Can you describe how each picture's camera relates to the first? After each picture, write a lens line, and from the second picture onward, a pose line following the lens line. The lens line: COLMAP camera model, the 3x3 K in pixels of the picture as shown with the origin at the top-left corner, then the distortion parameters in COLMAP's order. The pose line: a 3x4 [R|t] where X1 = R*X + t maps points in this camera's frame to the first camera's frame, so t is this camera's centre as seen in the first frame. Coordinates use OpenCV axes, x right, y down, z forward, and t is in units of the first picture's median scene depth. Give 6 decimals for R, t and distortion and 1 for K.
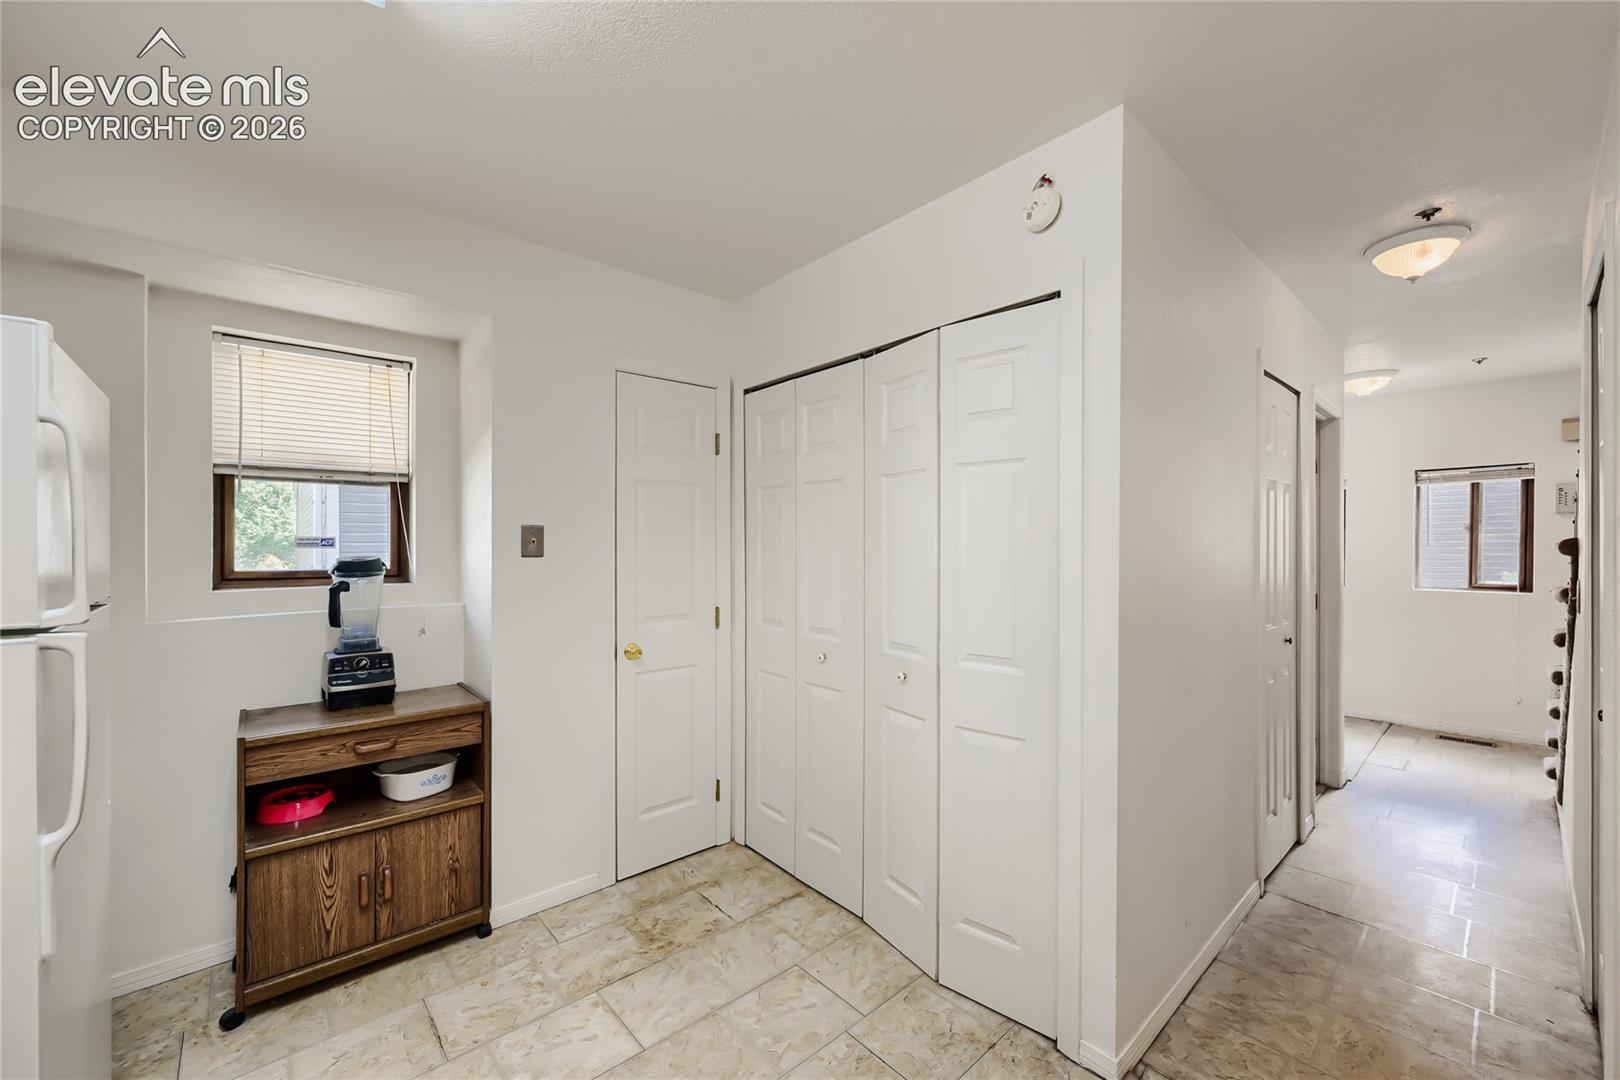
lens RADIAL K [[629.7, 0, 835.3], [0, 629.7, 549.3], [0, 0, 1]] dist [-0.001212, 0.000035]
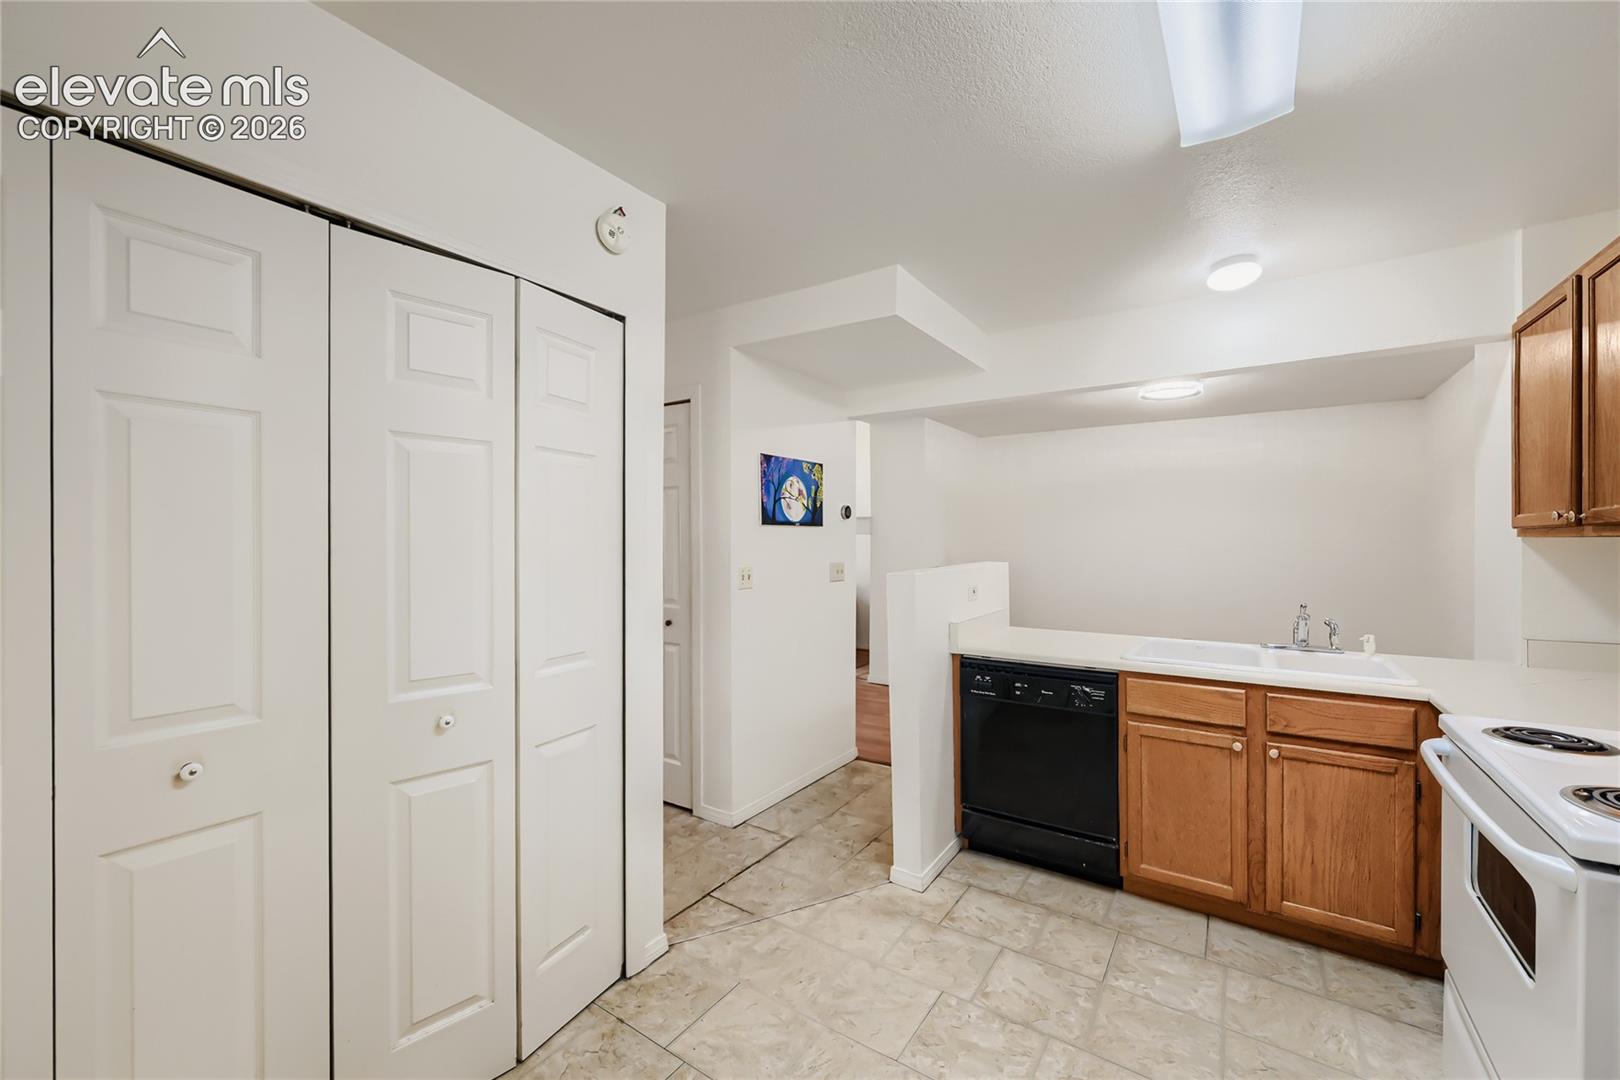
lens RADIAL K [[645.5, 0, 794.2], [0, 645.5, 545.0], [0, 0, 1]] dist [0.001334, 0.000111]
pose [[-0.201037, -0.005626, 0.979567, -0.693420], [0.000146, 0.999983, 0.005773, -0.003806], [-0.979584, 0.001304, -0.201033, 0.757406]]
